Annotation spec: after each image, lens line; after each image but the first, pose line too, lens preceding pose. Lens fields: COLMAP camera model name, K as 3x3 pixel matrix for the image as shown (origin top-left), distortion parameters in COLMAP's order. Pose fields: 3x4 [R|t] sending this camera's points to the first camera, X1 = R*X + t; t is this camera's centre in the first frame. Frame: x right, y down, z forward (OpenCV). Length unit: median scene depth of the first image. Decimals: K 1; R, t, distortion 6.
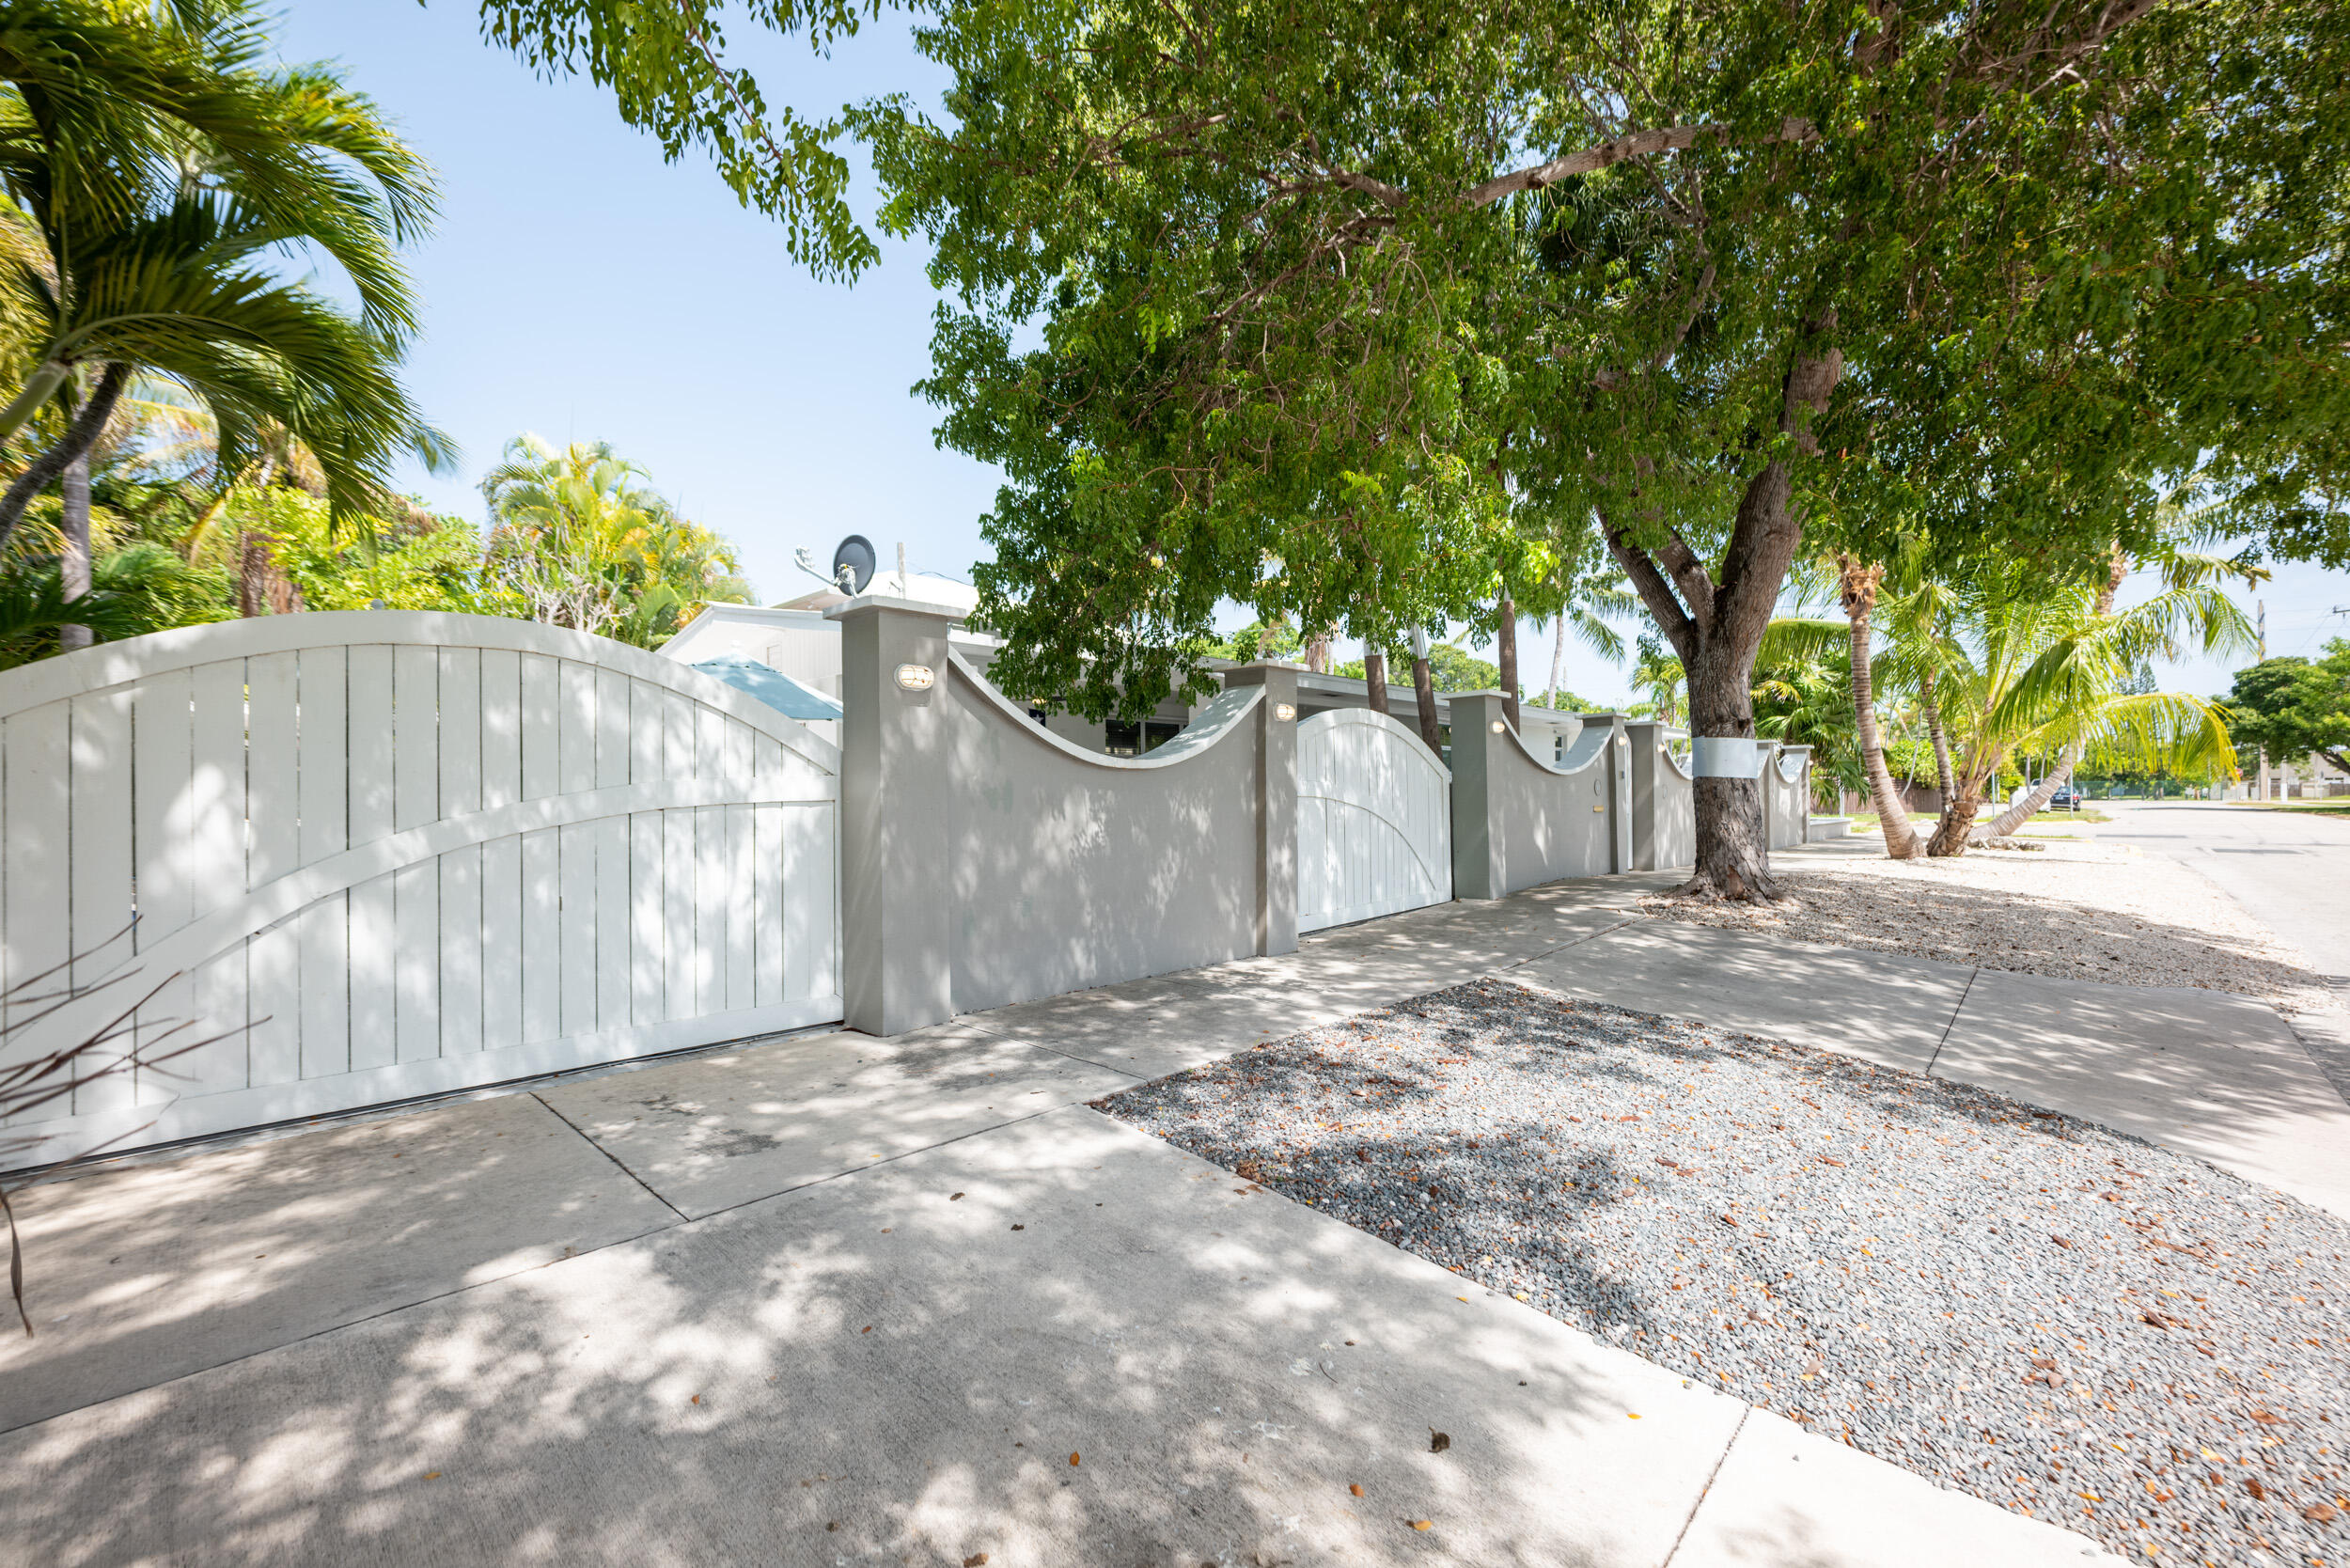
lens RADIAL K [[967.9, 0, 1173.3], [0, 967.9, 777.8], [0, 0, 1]] dist [-0.003431, -0.000401]
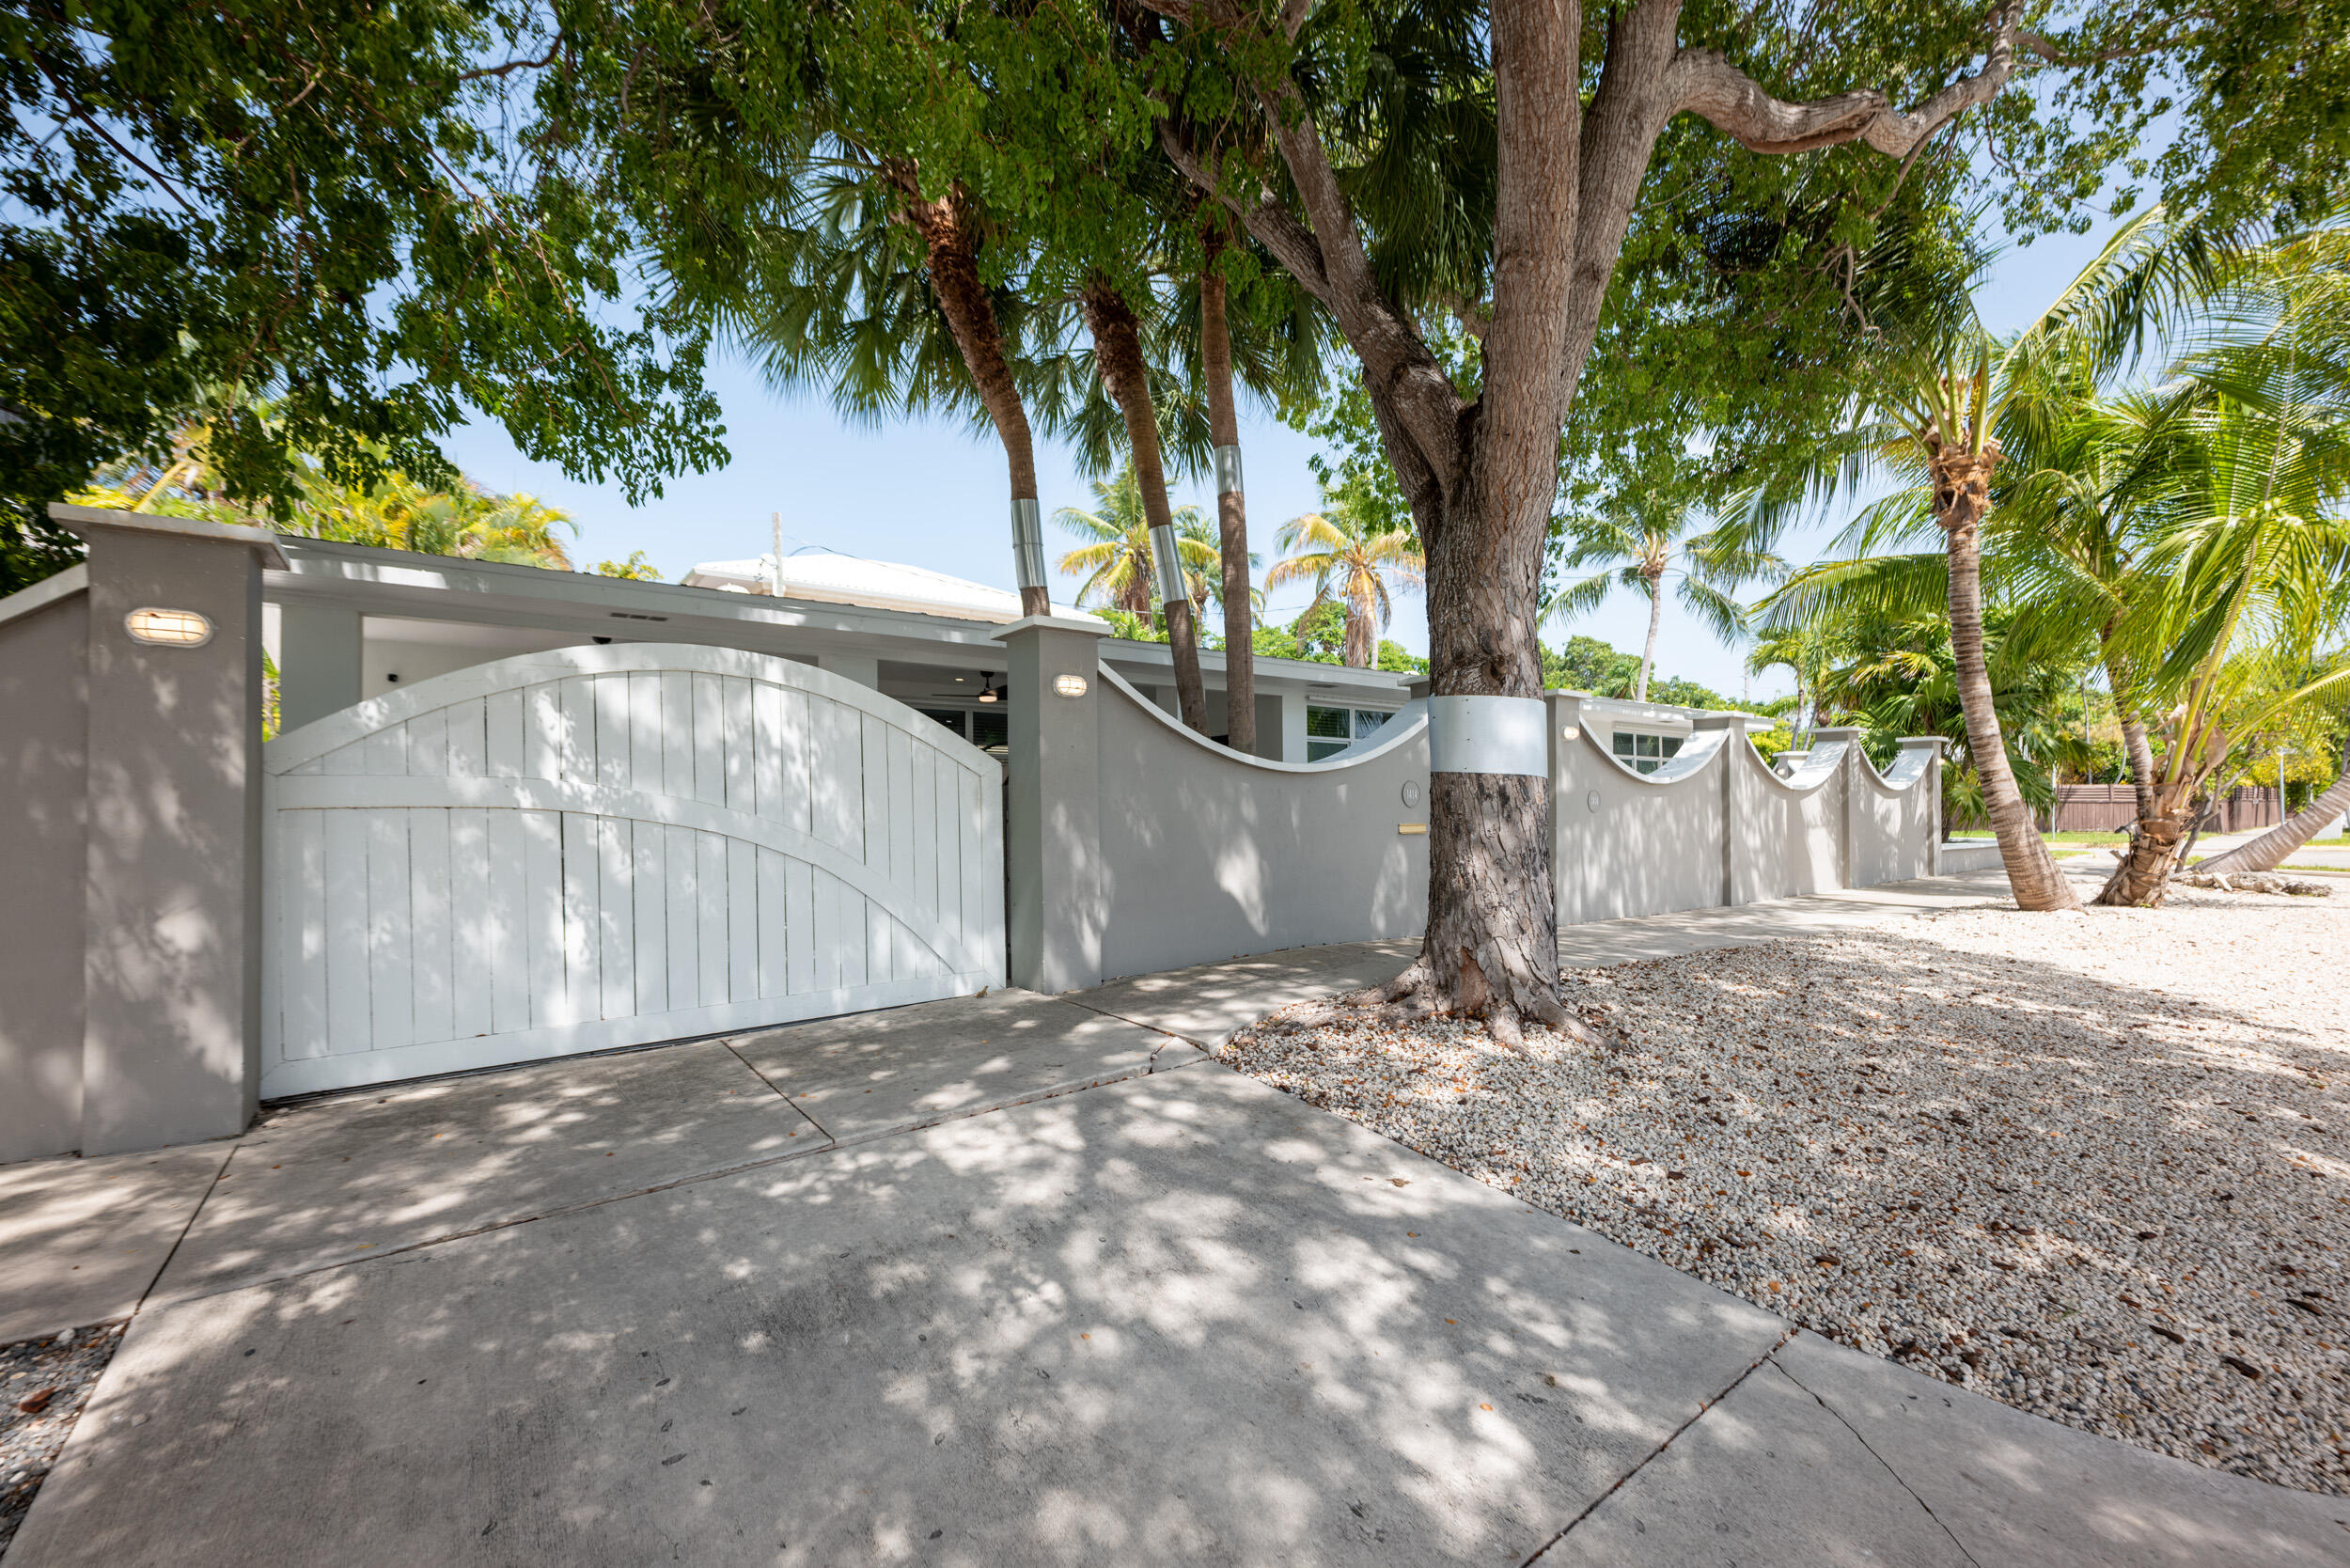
lens RADIAL K [[967.9, 0, 1176.2], [0, 967.9, 784.1], [0, 0, 1]] dist [-0.003431, -0.000401]
pose [[0.985809, 0.001528, -0.167865, 0.309606], [-0.001824, 0.999997, -0.001607, 0.003839], [0.167862, 0.001890, 0.985809, 0.288803]]
